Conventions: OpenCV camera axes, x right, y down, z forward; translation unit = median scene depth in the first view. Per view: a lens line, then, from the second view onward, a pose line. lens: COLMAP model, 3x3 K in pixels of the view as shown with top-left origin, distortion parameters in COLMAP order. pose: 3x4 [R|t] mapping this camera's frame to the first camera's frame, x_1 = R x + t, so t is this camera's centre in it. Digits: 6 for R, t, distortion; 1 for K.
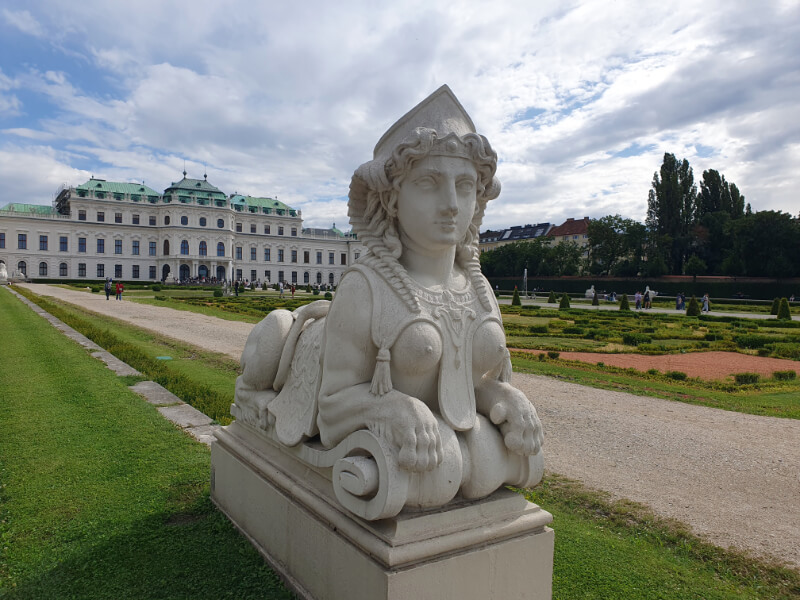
lens RADIAL K [[662.9, 0, 406.8], [0, 662.9, 304.4], [0, 0, 1]] dist [0.185102, -0.431150]
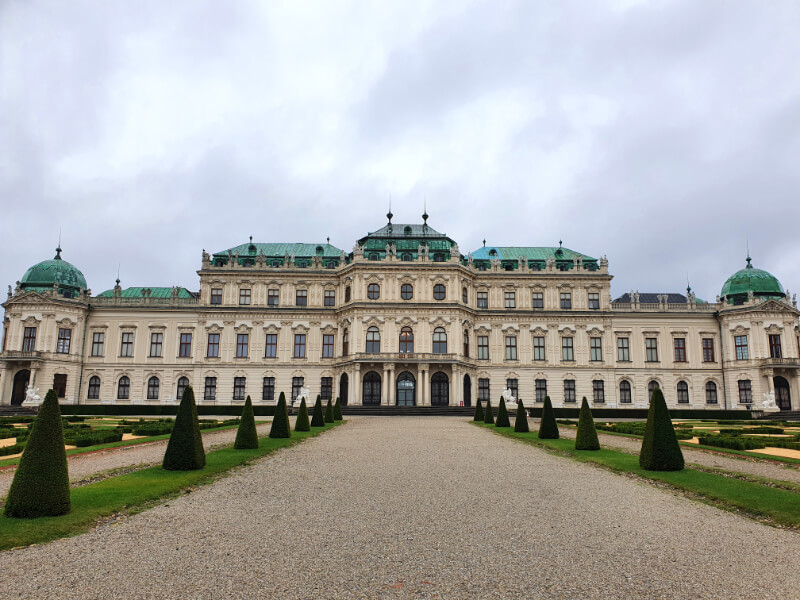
lens RADIAL K [[637.6, 0, 405.3], [0, 637.6, 306.8], [0, 0, 1]] dist [0.027322, 0.007469]
pose [[0.837937, -0.102620, -0.536032, -0.032832], [-0.000667, 0.981970, -0.189034, -0.014281], [0.545766, 0.158756, 0.822761, 0.579251]]
